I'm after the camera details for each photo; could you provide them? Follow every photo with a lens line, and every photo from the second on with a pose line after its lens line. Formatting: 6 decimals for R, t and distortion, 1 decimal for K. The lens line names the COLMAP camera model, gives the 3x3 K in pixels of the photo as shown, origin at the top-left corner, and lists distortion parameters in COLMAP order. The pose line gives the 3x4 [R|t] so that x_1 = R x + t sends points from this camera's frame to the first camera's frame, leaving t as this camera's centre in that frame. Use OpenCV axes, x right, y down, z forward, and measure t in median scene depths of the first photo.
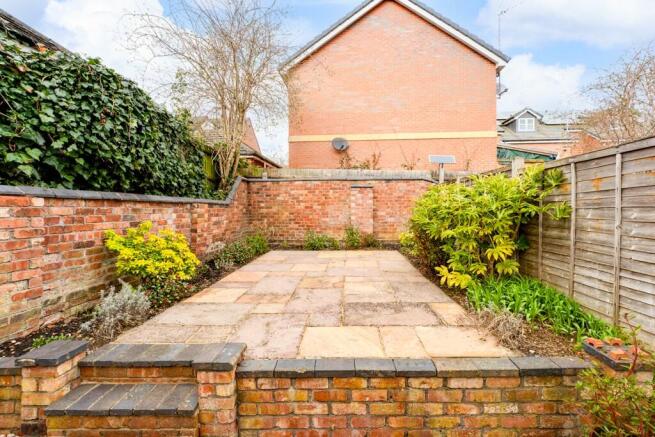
lens RADIAL K [[260.9, 0, 341.1], [0, 260.9, 214.0], [0, 0, 1]] dist [-0.011169, 0.000385]
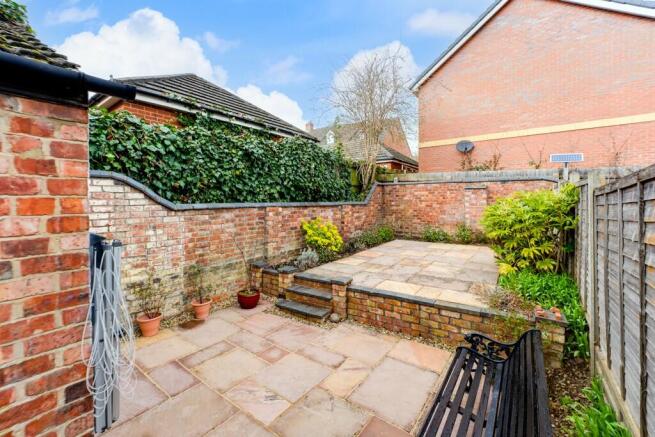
lens RADIAL K [[266.0, 0, 345.6], [0, 266.0, 200.9], [0, 0, 1]] dist [-0.011448, 0.000053]
pose [[0.850362, 0.001076, -0.526196, 0.469730], [-0.008019, 0.999908, -0.010915, -0.078261], [0.526136, 0.013501, 0.850293, -0.580204]]
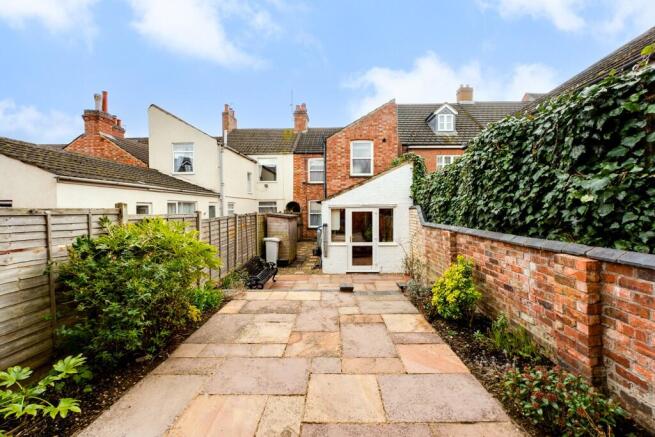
lens RADIAL K [[260.9, 0, 341.1], [0, 260.9, 214.0], [0, 0, 1]] dist [-0.011169, 0.000385]
pose [[-0.999128, 0.009007, -0.040780, -0.165722], [0.007828, 0.999550, 0.028969, -0.212328], [0.041023, 0.028624, -0.998748, 2.304796]]
